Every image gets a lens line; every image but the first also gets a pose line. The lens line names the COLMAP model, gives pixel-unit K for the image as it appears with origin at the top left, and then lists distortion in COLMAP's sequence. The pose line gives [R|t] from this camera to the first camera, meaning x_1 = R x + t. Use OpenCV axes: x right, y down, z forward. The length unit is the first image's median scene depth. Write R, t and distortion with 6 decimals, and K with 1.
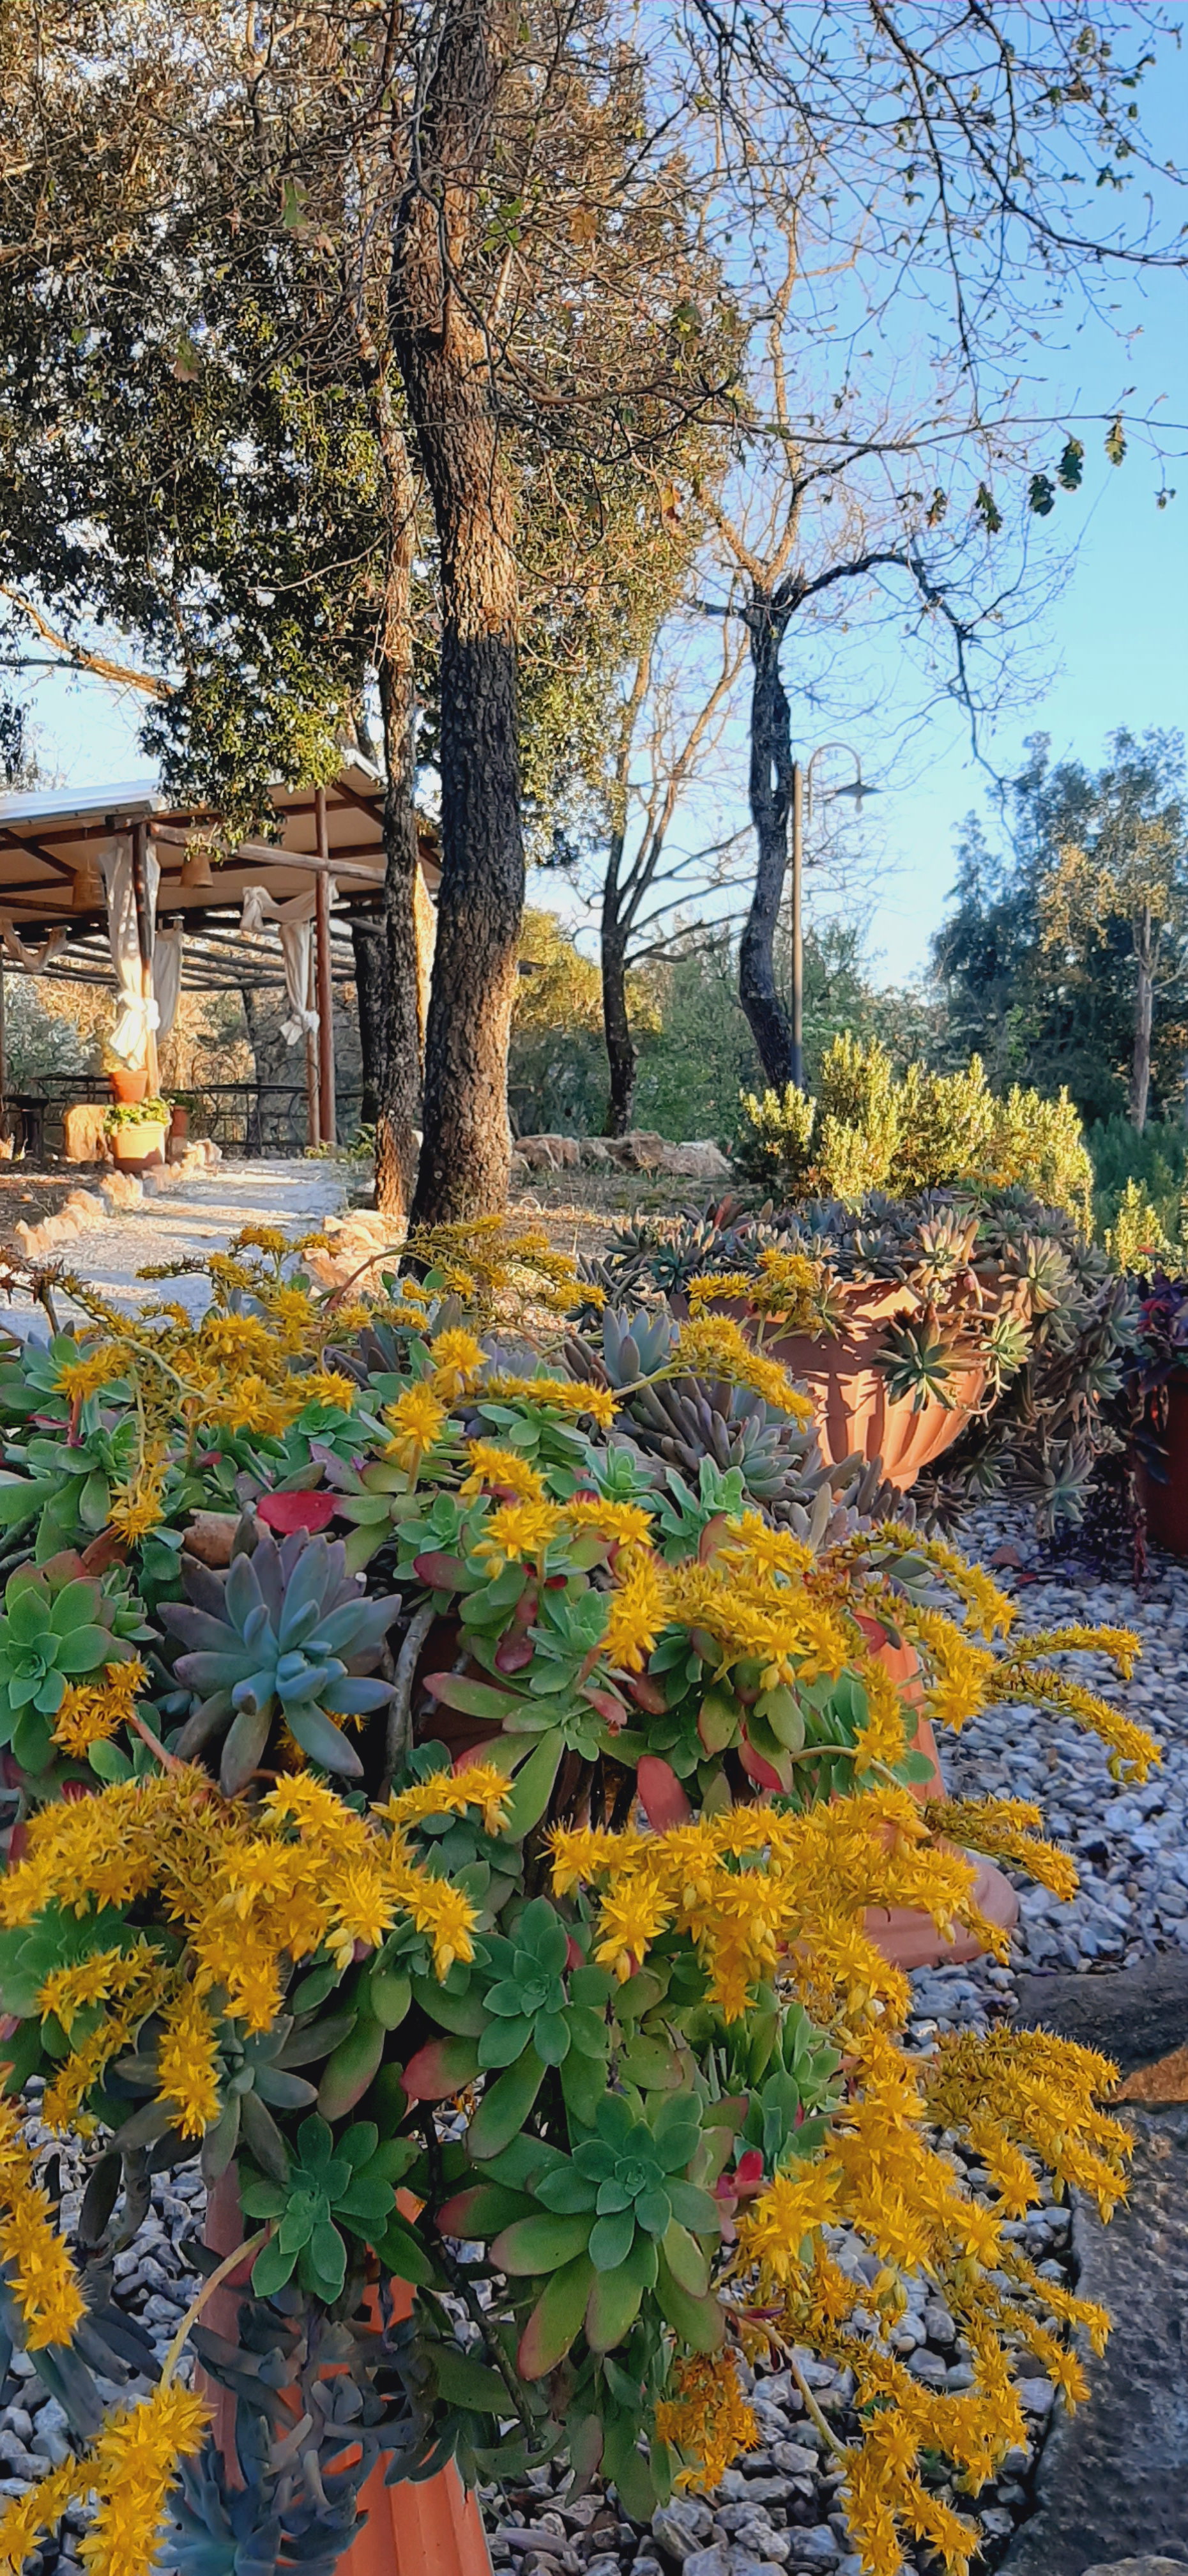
lens RADIAL K [[1787.0, 0, 594.0], [0, 1787.0, 1288.0], [0, 0, 1]] dist [0.030799, -0.002276]
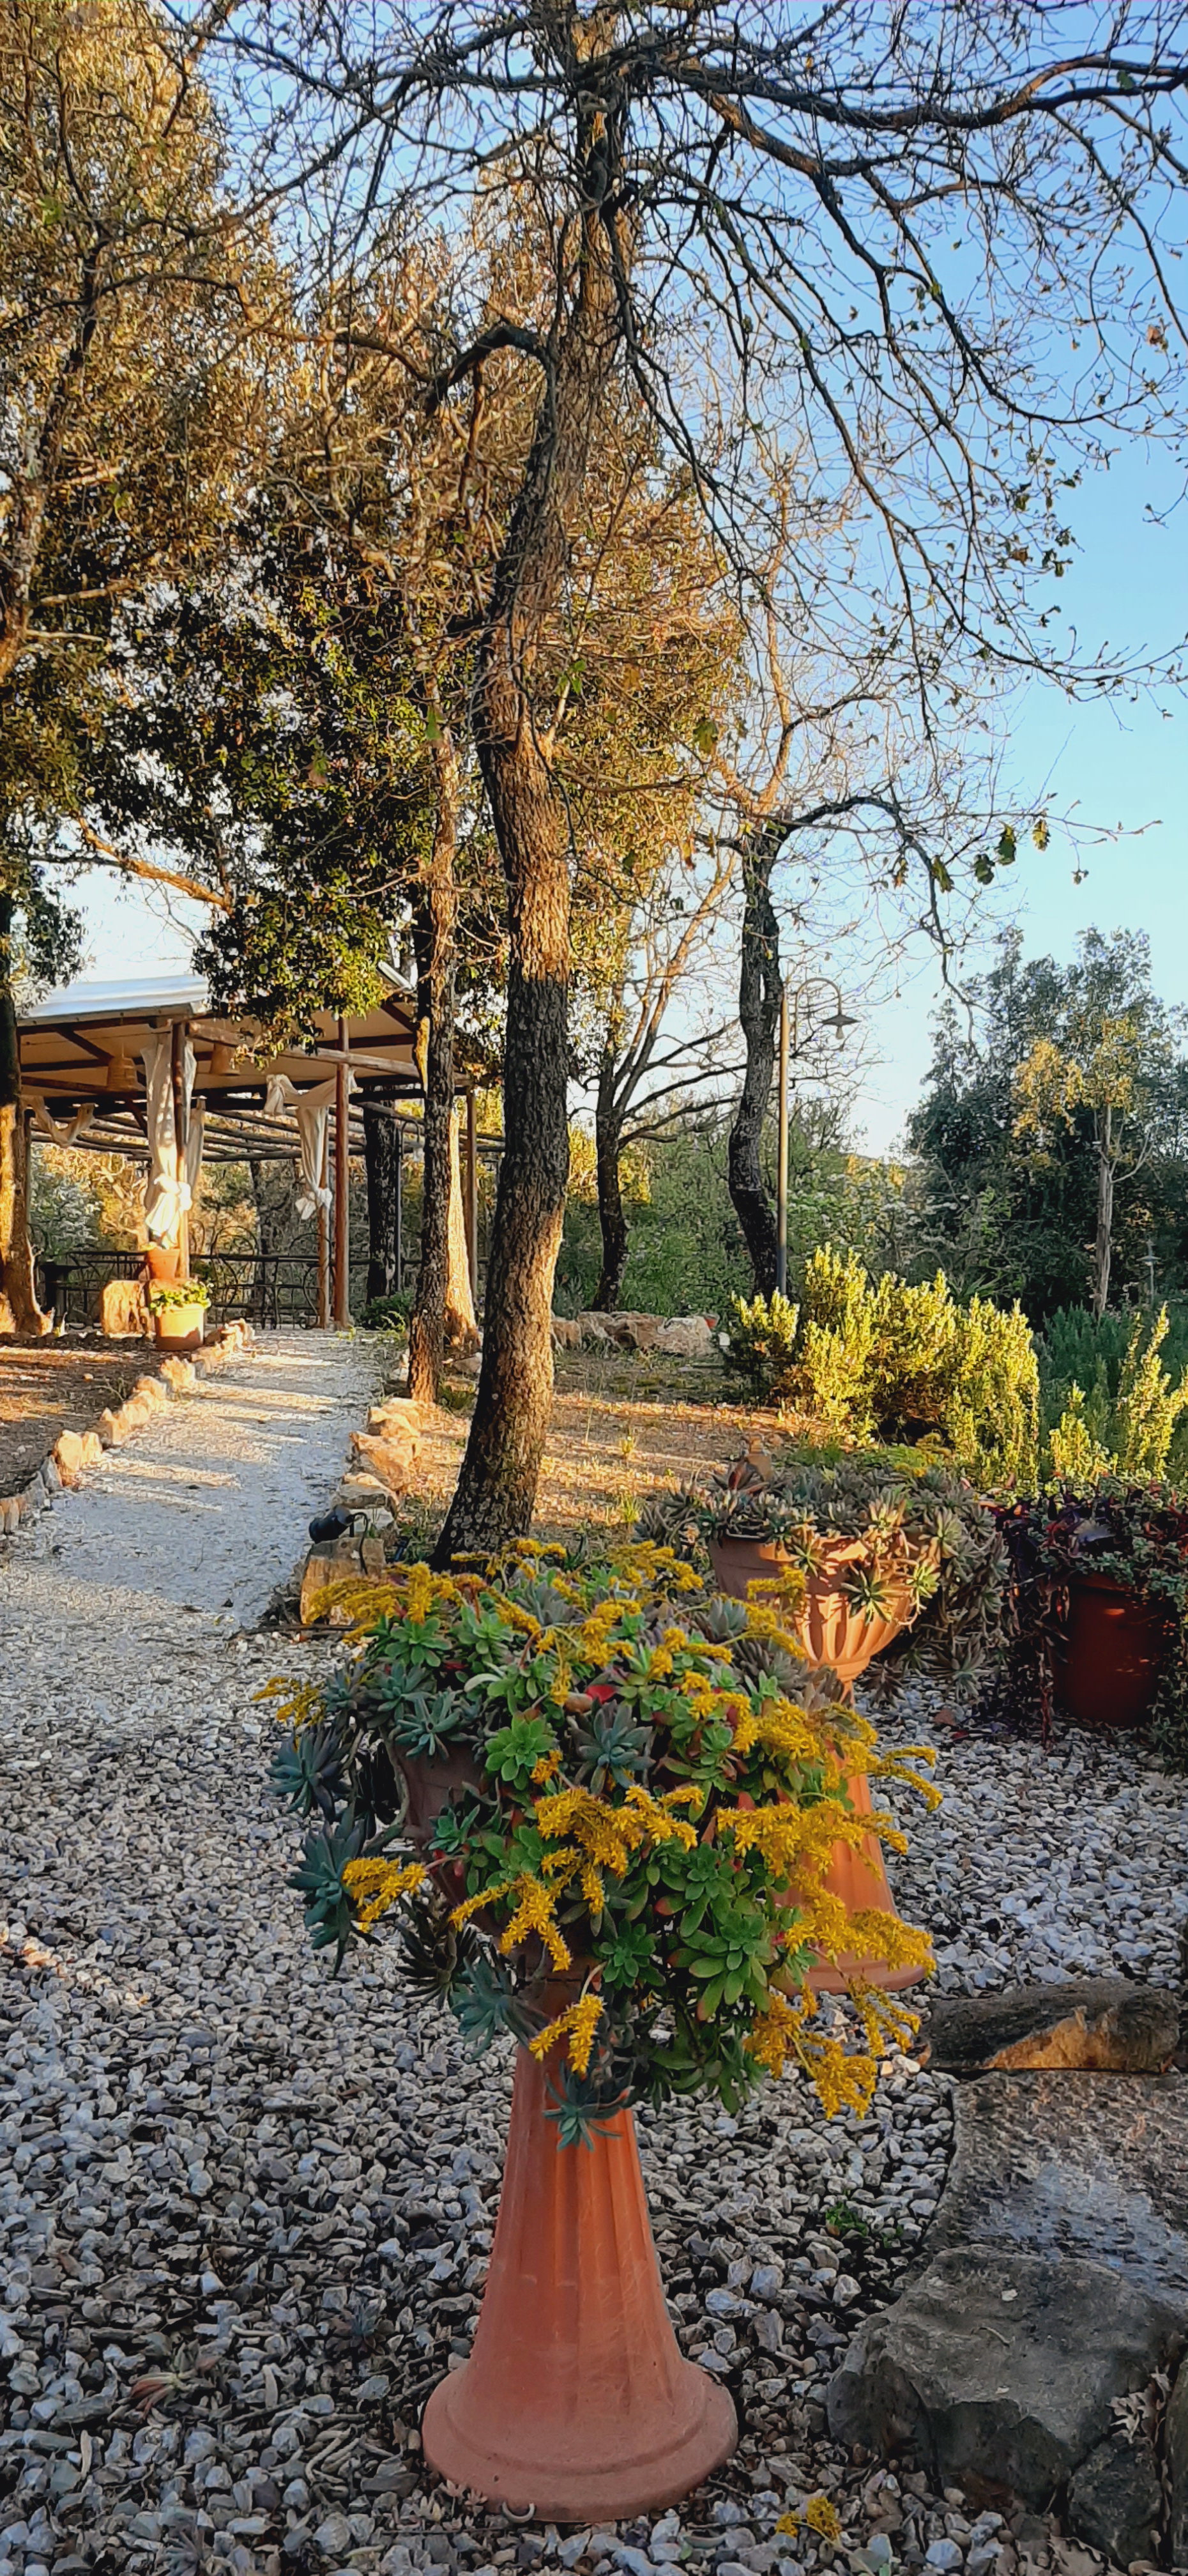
lens RADIAL K [[1973.5, 0, 594.0], [0, 1973.5, 1288.0], [0, 0, 1]] dist [0.079256, -0.001502]
pose [[0.999567, 0.019017, 0.022435, -0.032597], [-0.017590, 0.997910, -0.062177, -0.035121], [-0.023571, 0.061756, 0.997813, -0.236187]]
